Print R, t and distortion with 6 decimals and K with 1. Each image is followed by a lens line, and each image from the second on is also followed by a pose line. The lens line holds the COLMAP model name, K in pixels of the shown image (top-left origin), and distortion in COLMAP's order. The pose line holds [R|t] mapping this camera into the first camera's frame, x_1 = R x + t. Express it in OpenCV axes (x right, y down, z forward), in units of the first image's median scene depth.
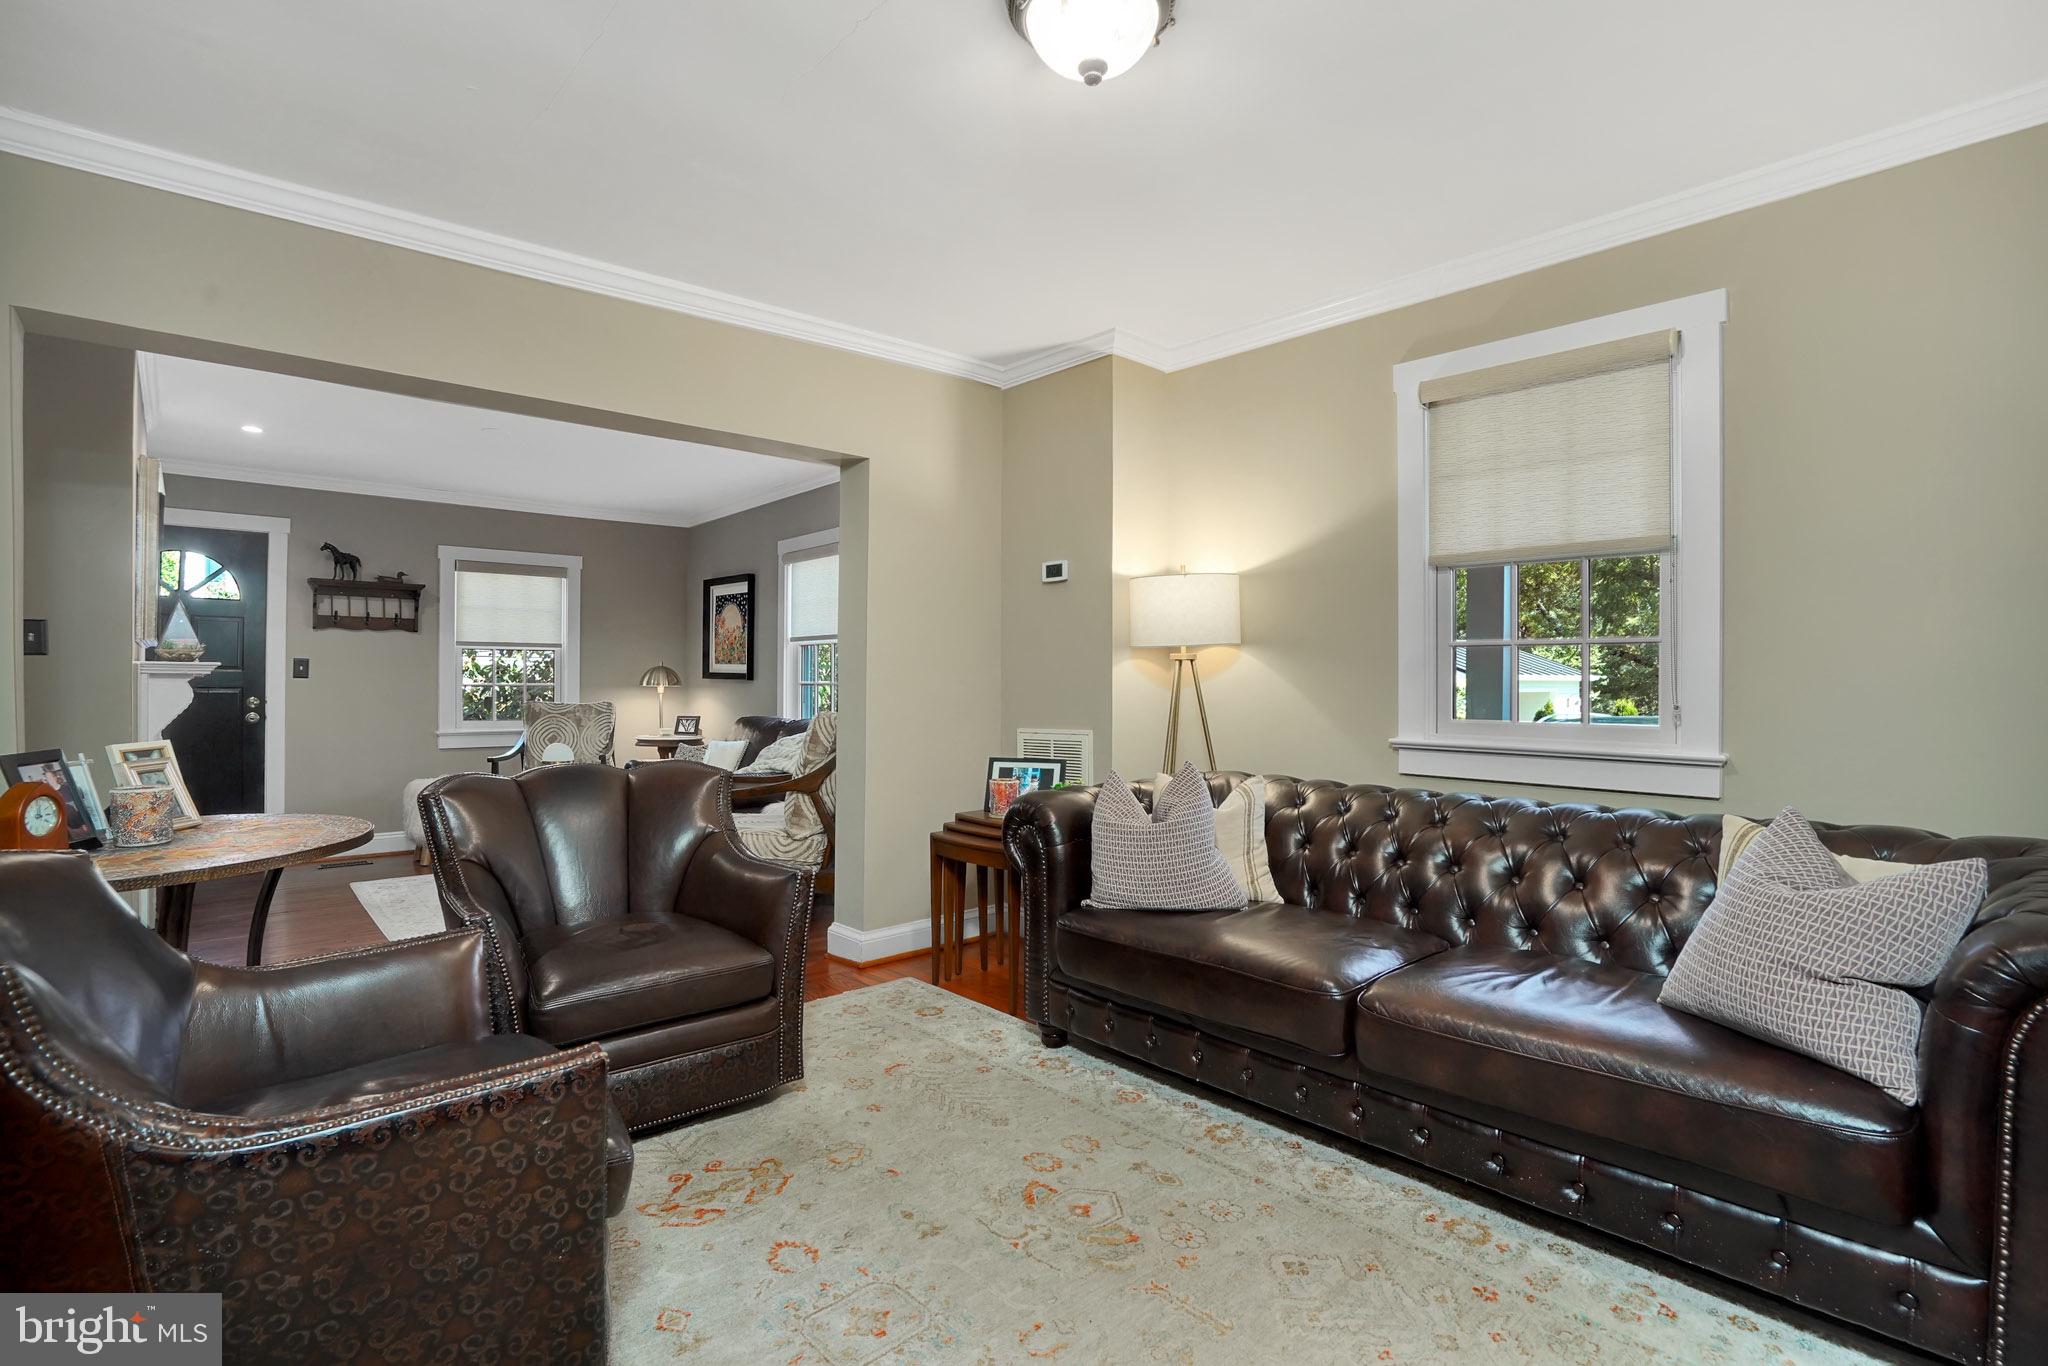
lens RADIAL K [[962.5, 0, 1040.4], [0, 962.5, 675.1], [0, 0, 1]] dist [-0.008409, 0.002236]
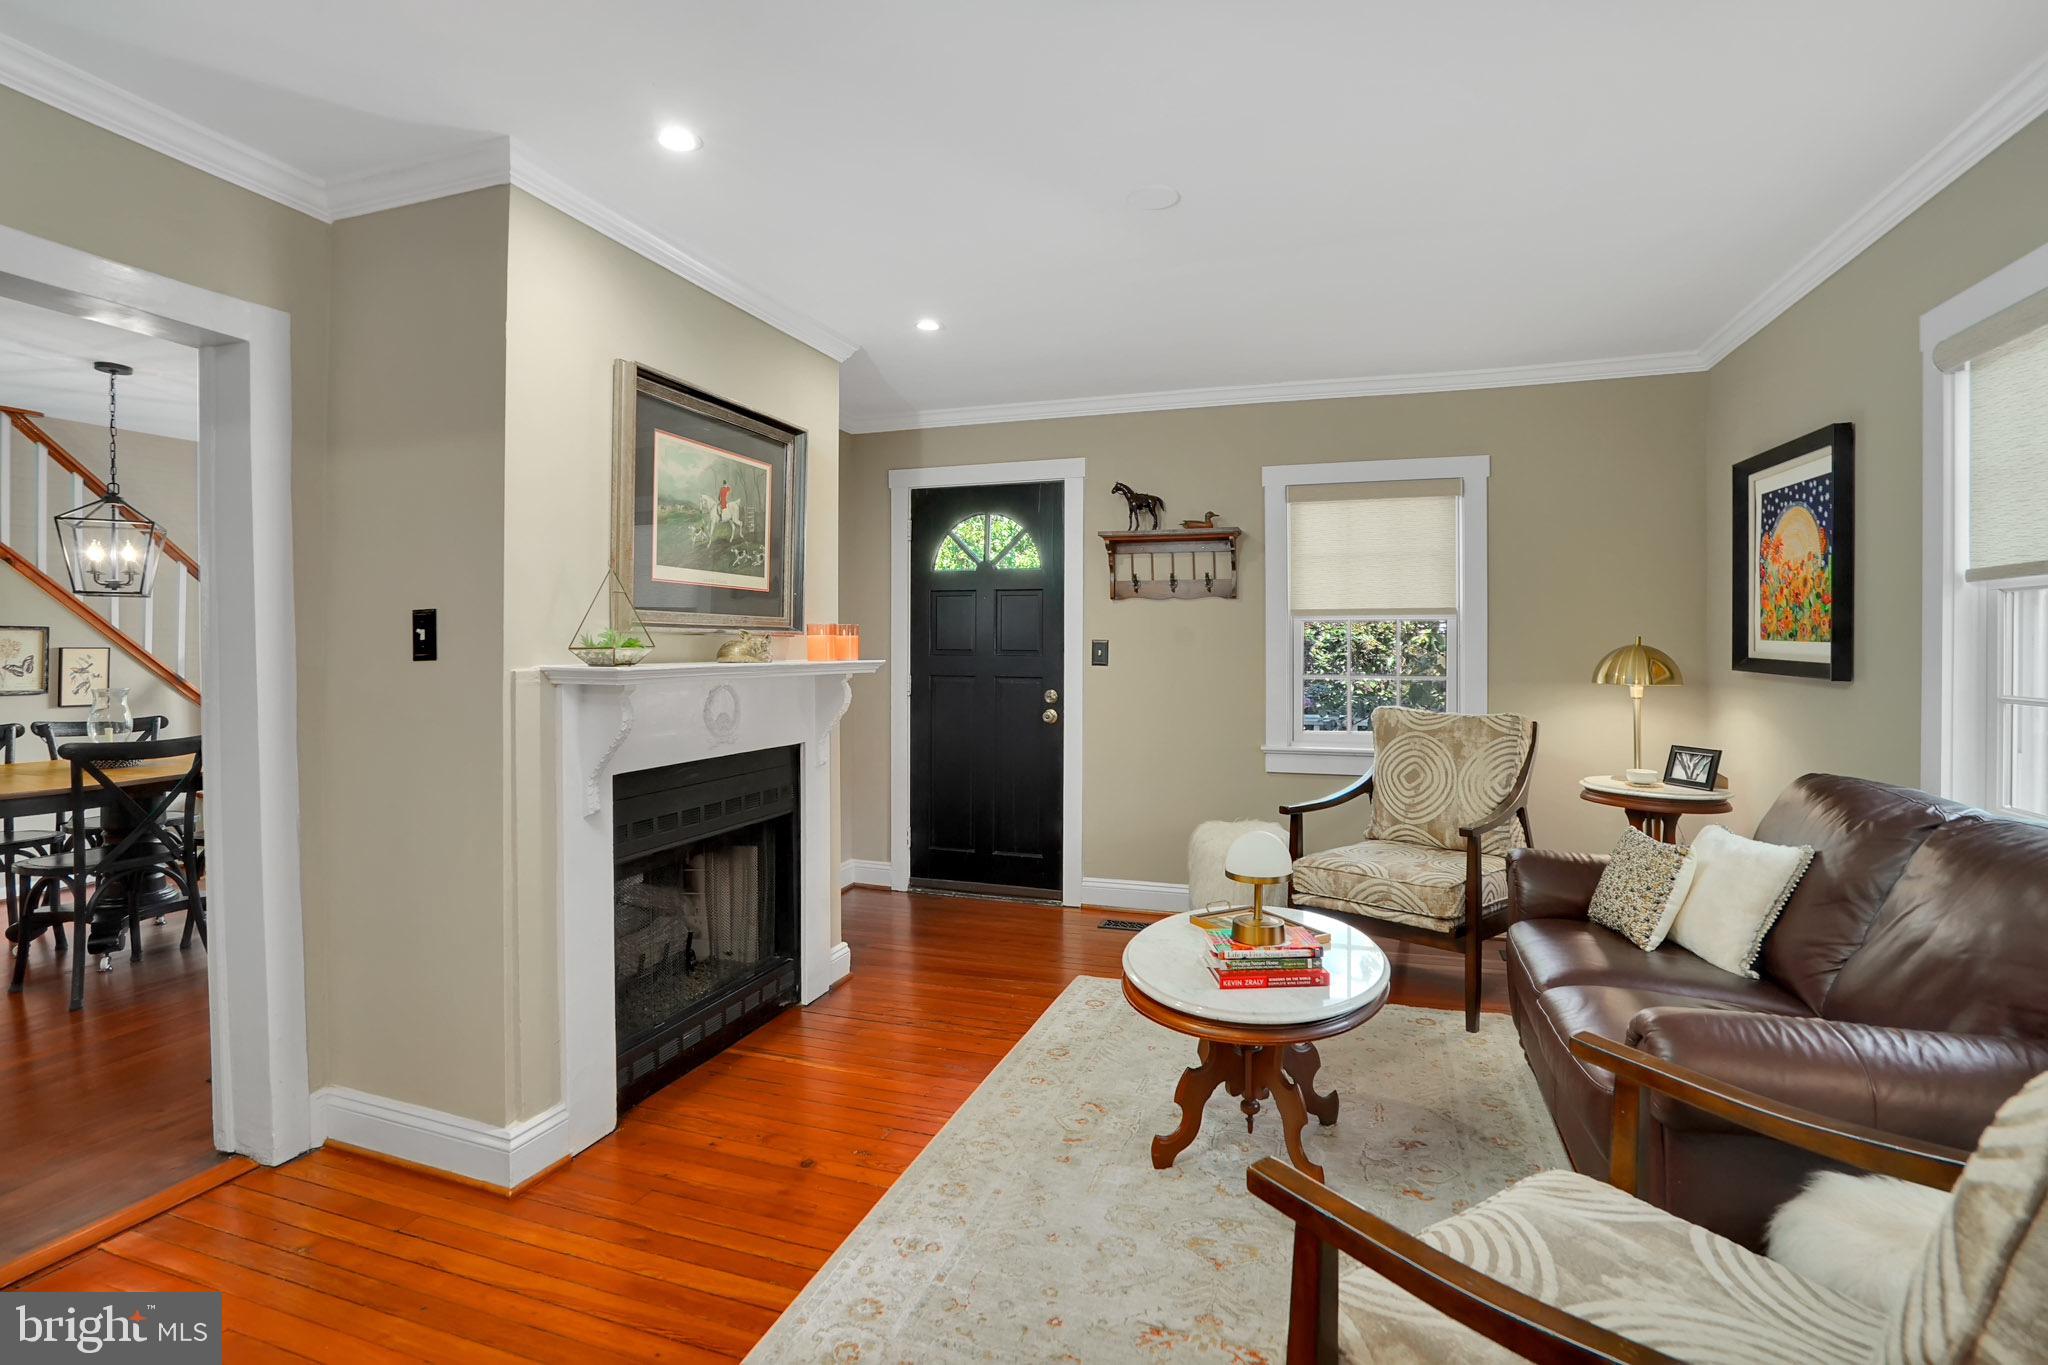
lens RADIAL K [[962.5, 0, 1045.2], [0, 962.5, 646.1], [0, 0, 1]] dist [-0.008409, 0.002236]
pose [[0.484862, 0.002093, -0.874588, -0.107947], [0.006877, 0.999957, 0.006206, -0.015061], [0.874564, -0.009023, 0.484827, 0.508938]]
